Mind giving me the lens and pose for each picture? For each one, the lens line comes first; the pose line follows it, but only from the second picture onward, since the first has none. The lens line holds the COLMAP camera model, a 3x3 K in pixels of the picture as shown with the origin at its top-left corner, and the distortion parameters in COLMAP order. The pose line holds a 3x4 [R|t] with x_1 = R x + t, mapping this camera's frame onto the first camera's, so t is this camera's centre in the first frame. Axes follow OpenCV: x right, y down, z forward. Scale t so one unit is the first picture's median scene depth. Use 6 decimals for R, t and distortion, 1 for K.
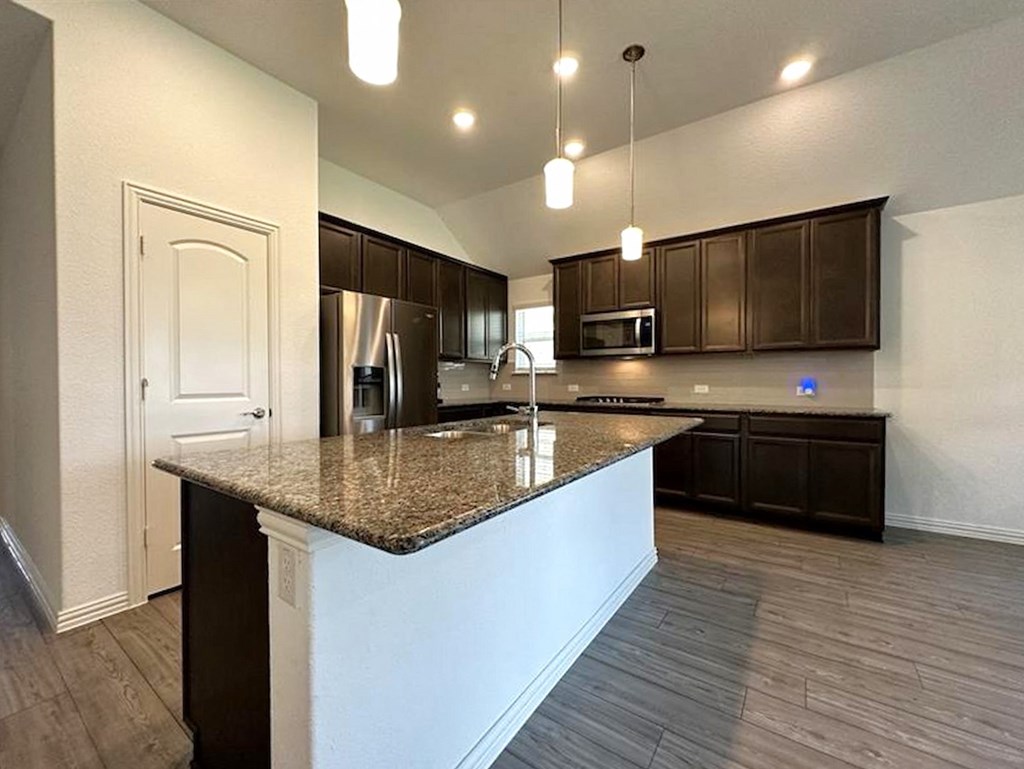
lens RADIAL K [[413.6, 0, 519.0], [0, 413.6, 385.3], [0, 0, 1]] dist [-0.003316, 0.000943]
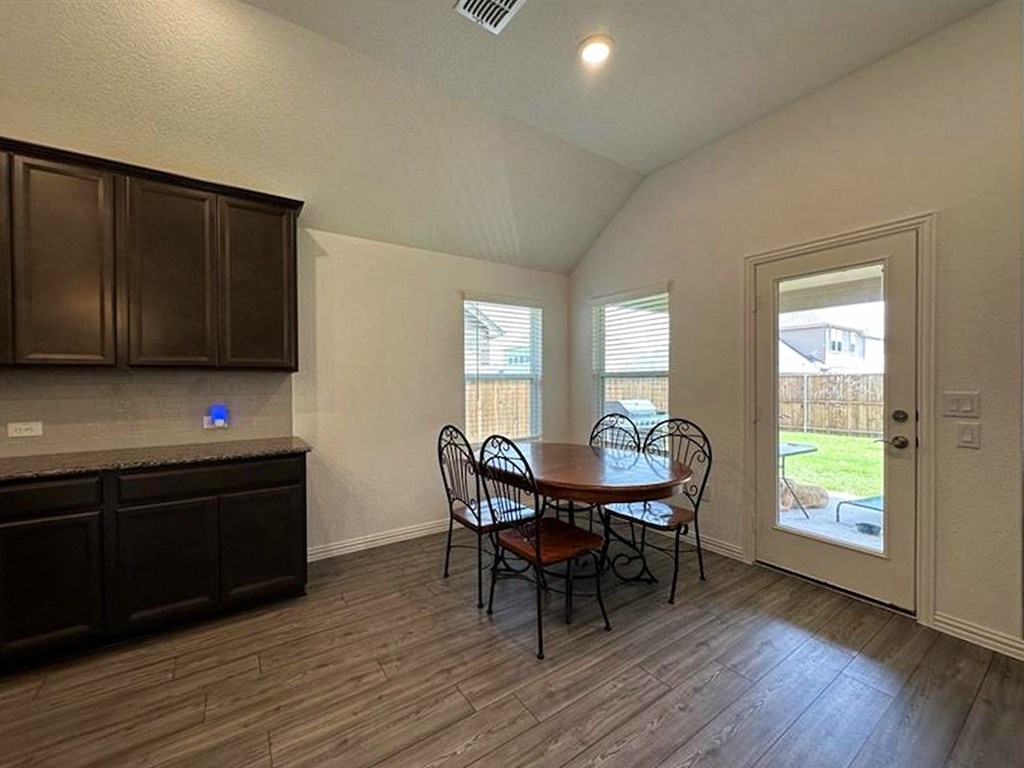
lens RADIAL K [[413.6, 0, 510.5], [0, 413.6, 381.2], [0, 0, 1]] dist [-0.003316, 0.000943]
pose [[0.355998, -0.003978, 0.934478, 0.202944], [0.017405, 0.999846, -0.002374, -0.055296], [-0.934325, 0.017110, 0.356012, 0.253211]]
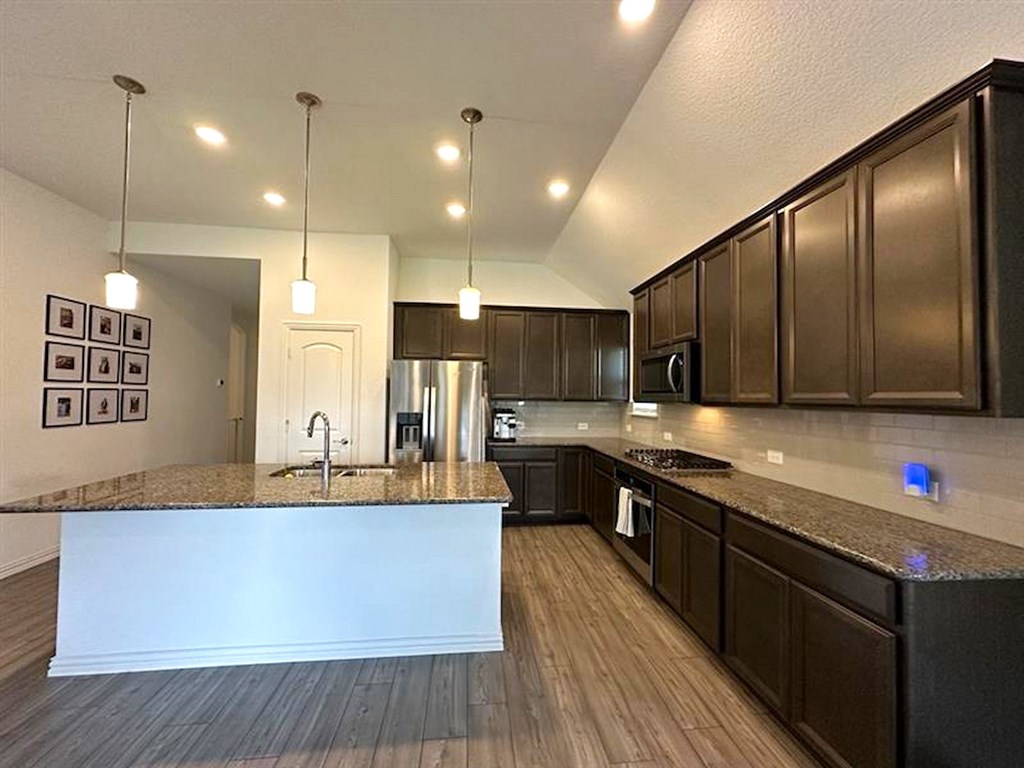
lens RADIAL K [[413.6, 0, 519.5], [0, 413.6, 383.6], [0, 0, 1]] dist [-0.003316, 0.000943]
pose [[0.661798, -0.012158, -0.749583, 0.847217], [-0.022439, 0.999099, -0.036016, -0.094323], [0.749346, 0.040655, 0.660929, 0.348026]]
